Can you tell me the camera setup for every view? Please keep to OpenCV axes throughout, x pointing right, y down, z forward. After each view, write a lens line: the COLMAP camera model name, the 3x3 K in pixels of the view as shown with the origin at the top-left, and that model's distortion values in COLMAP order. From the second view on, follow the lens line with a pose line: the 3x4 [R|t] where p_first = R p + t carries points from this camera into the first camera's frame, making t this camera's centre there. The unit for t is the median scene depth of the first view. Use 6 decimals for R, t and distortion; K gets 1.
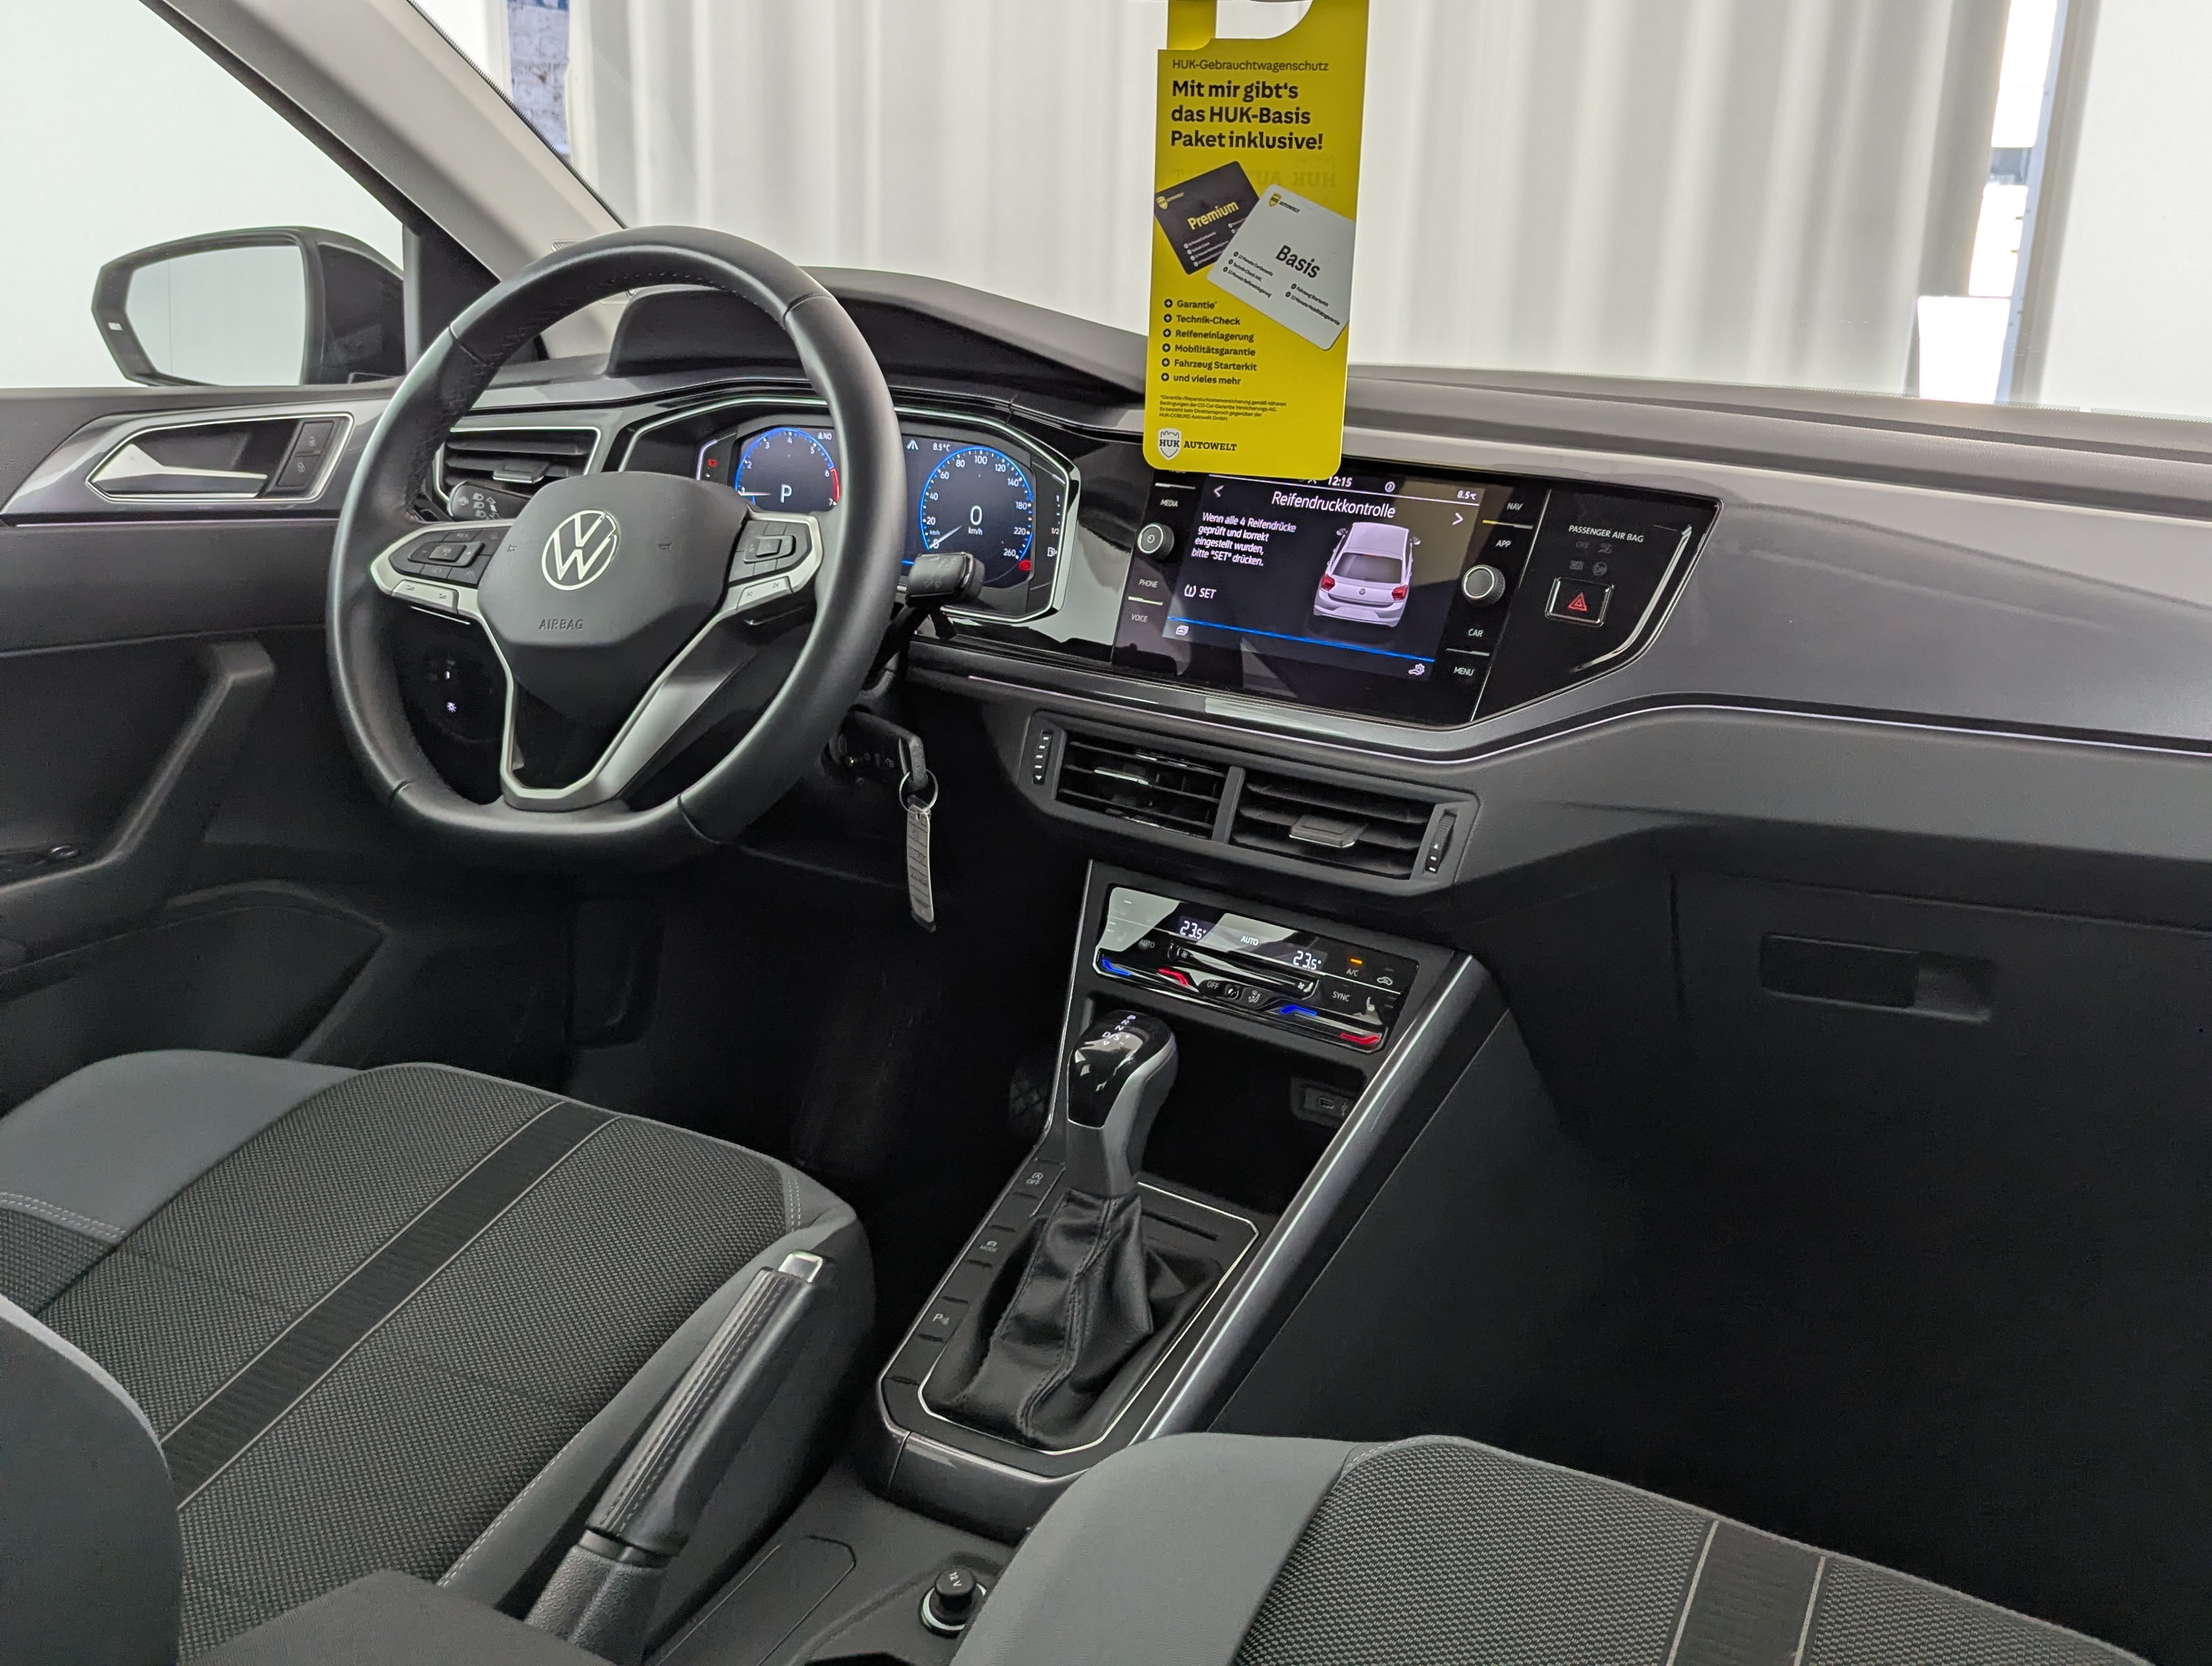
lens RADIAL K [[1972.2, 0, 1149.3], [0, 1972.2, 829.4], [0, 0, 1]] dist [0.111625, -0.125087]
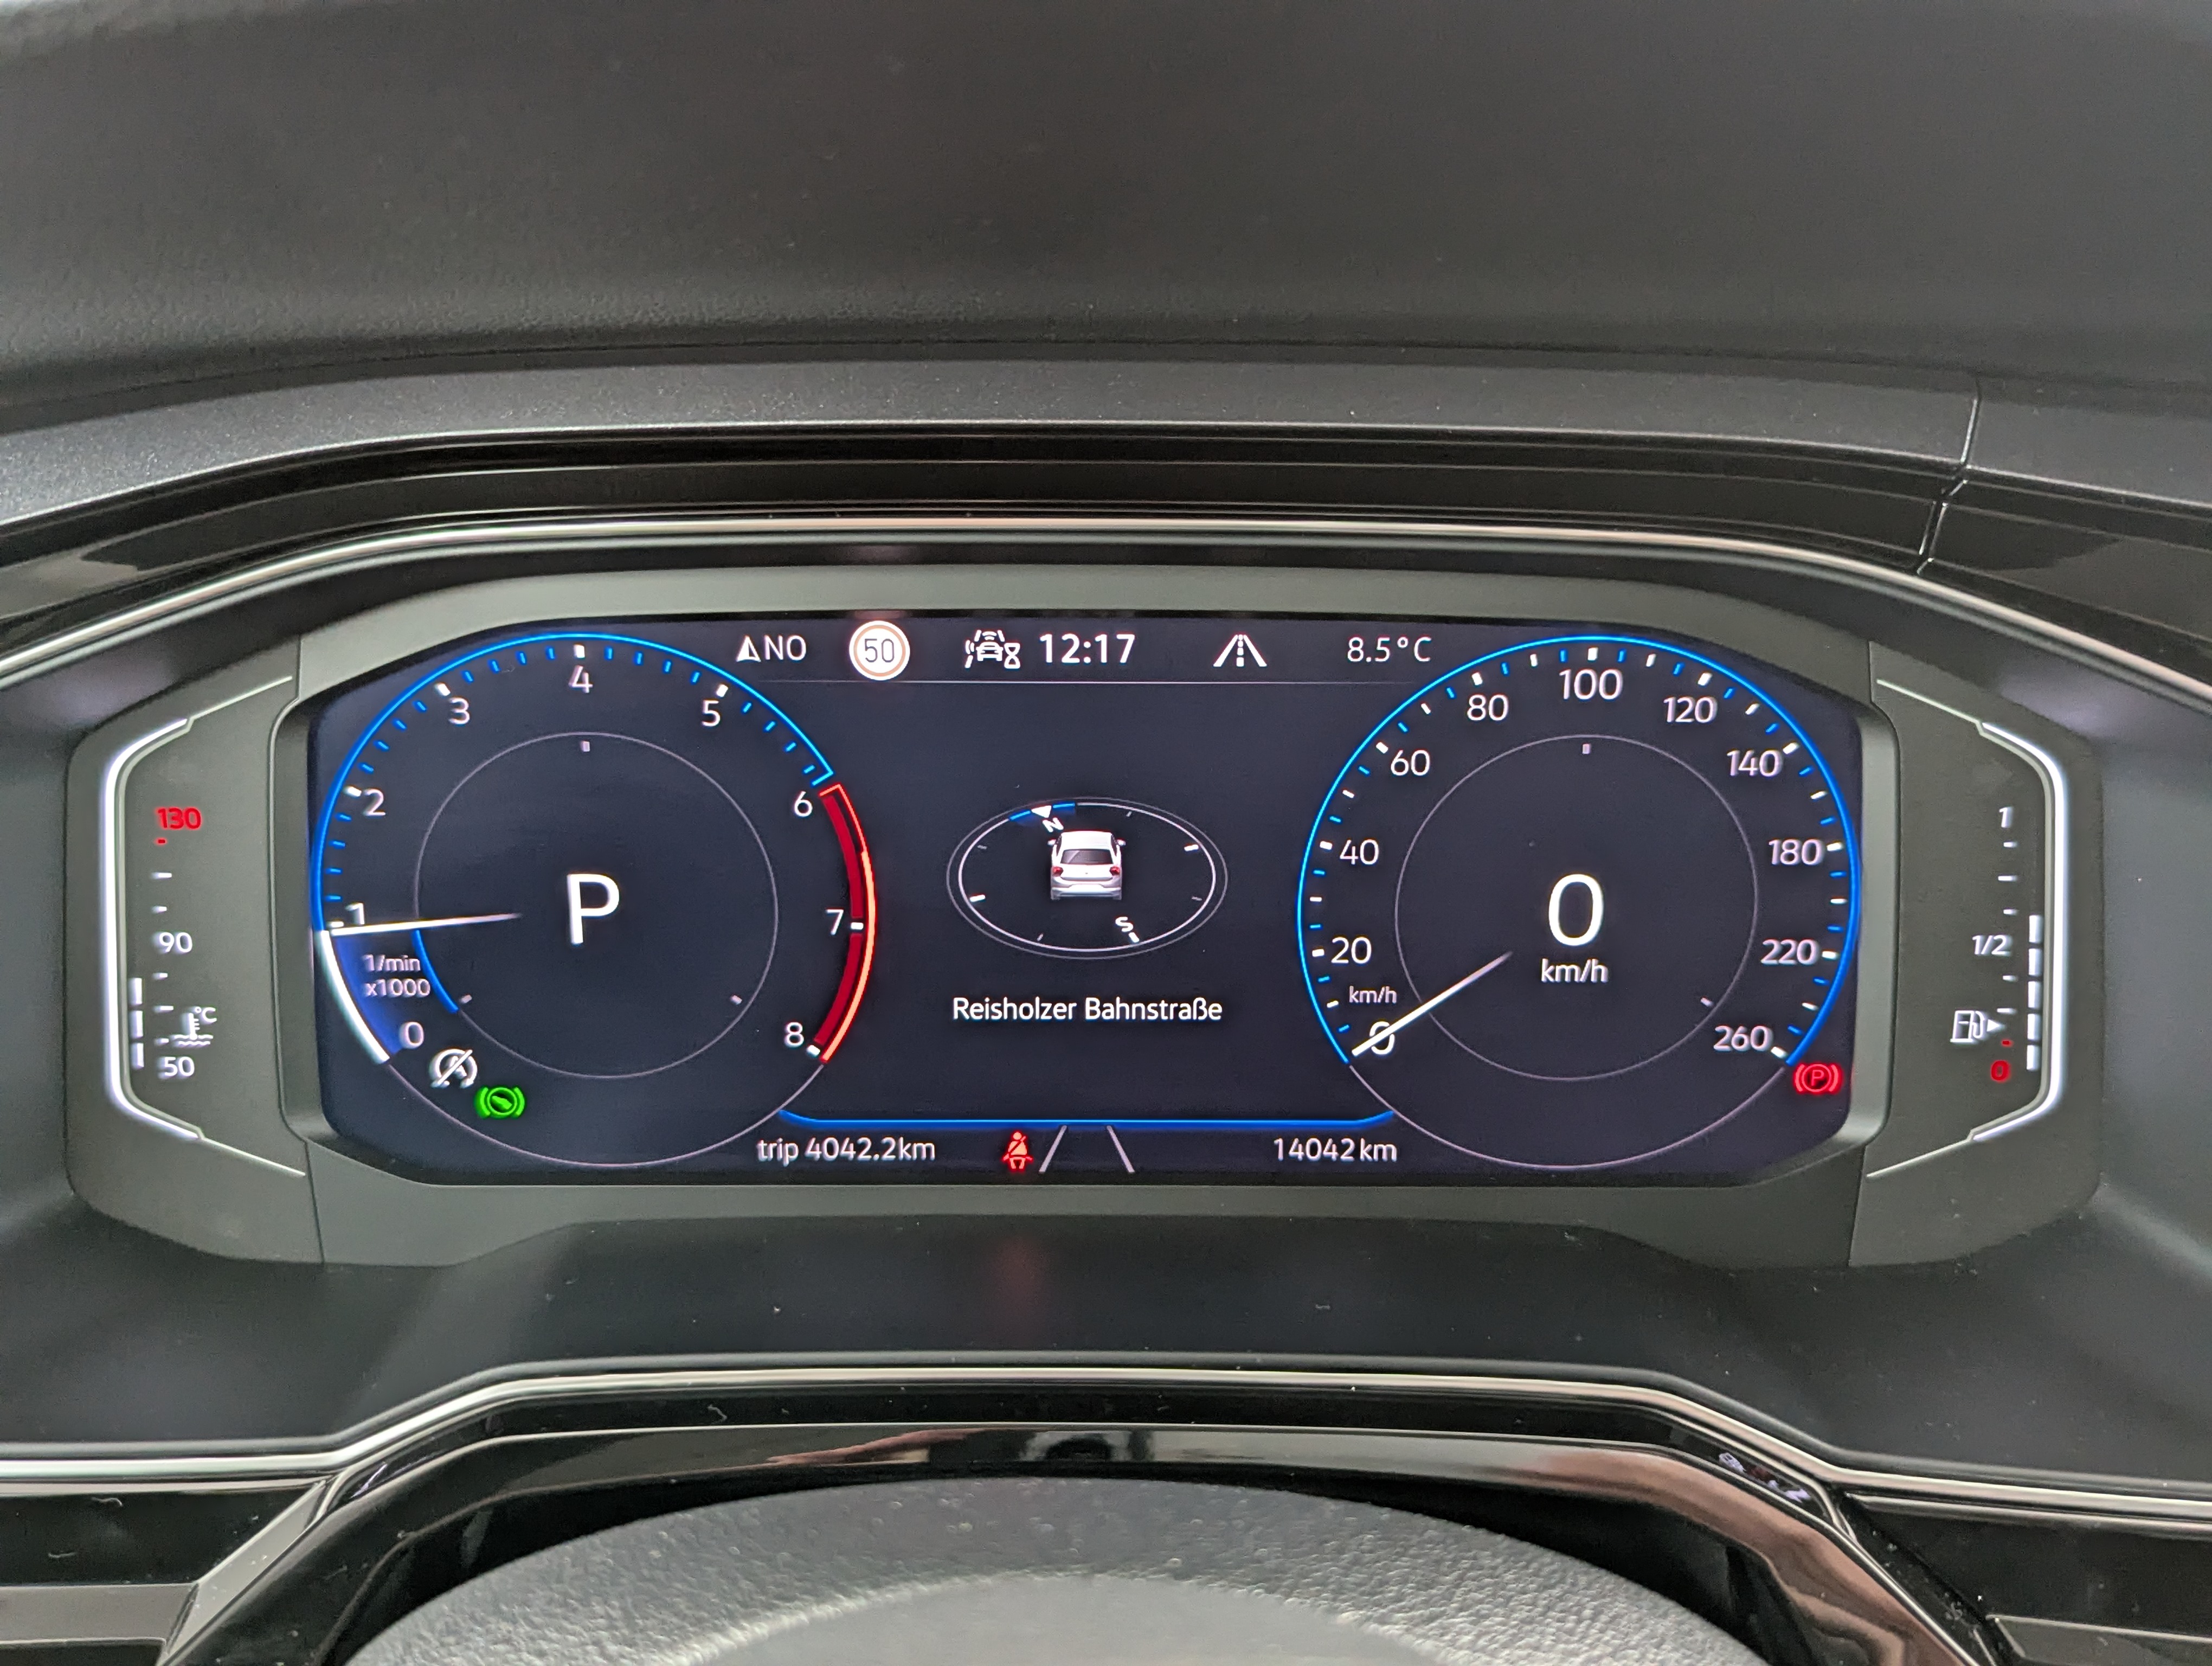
lens RADIAL K [[2085.3, 0, 1113.8], [0, 2085.3, 826.5], [0, 0, 1]] dist [0.013154, 0.000622]
pose [[0.882707, -0.204849, 0.422925, -0.293099], [0.159683, 0.977186, 0.140031, -0.258572], [-0.441961, -0.056072, 0.895280, 0.972726]]
